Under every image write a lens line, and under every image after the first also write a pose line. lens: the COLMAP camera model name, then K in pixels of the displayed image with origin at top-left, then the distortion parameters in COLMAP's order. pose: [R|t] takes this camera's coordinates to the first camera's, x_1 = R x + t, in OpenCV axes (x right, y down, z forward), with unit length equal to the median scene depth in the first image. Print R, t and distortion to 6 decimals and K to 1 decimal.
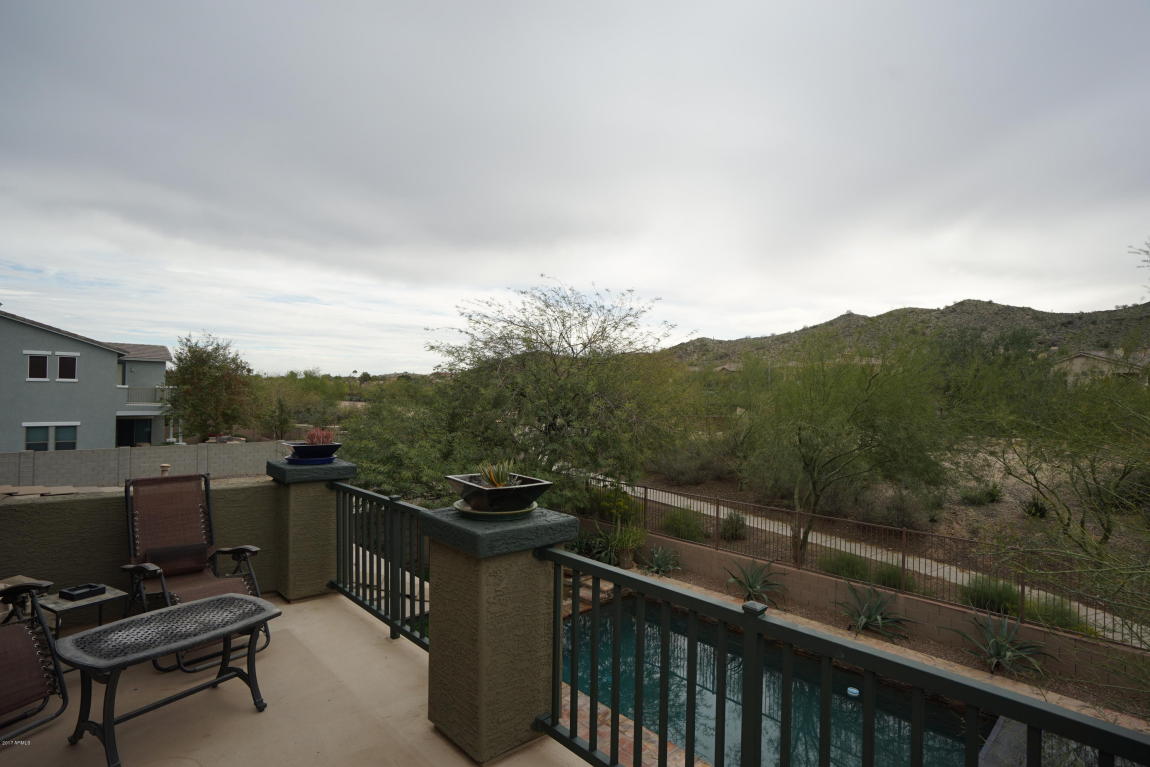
lens RADIAL K [[571.5, 0, 572.2], [0, 571.5, 386.8], [0, 0, 1]] dist [-0.048474, 0.025018]
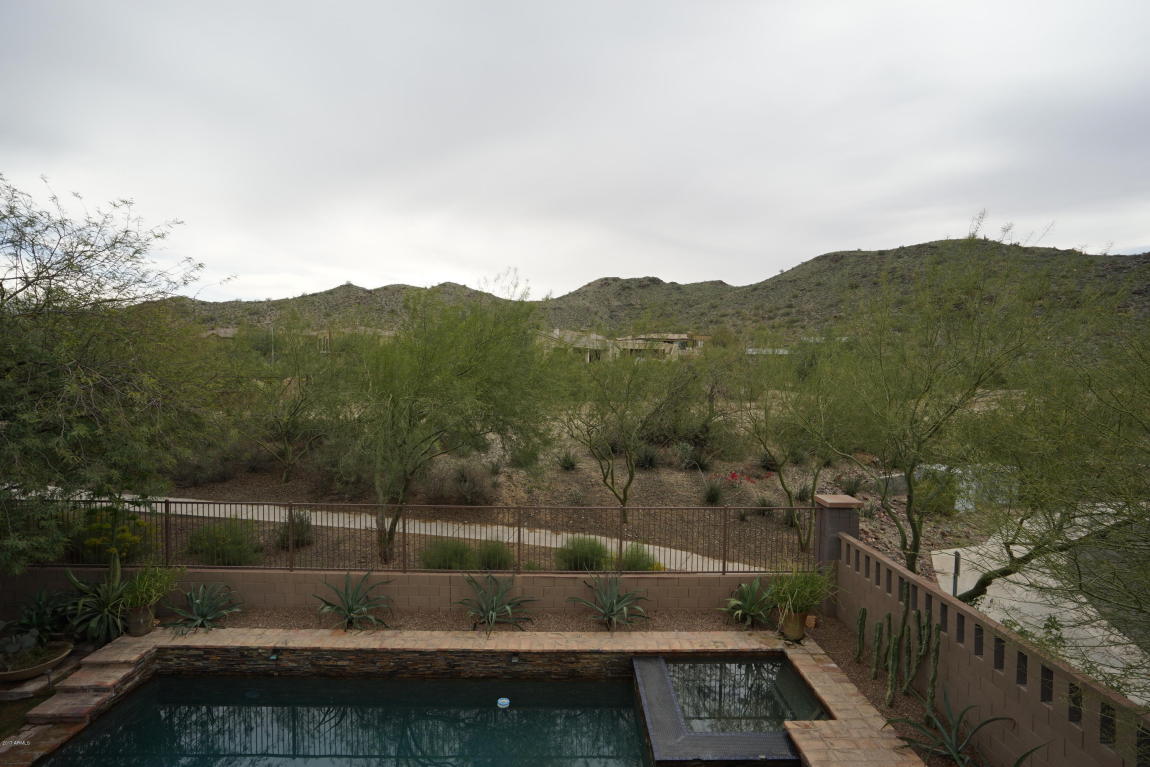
lens RADIAL K [[571.5, 0, 572.2], [0, 571.5, 386.8], [0, 0, 1]] dist [-0.048474, 0.025018]
pose [[0.667881, -0.028517, 0.743722, -0.040963], [-0.011127, 0.998771, 0.048289, 0.003733], [-0.744185, -0.040526, 0.666743, 0.216542]]
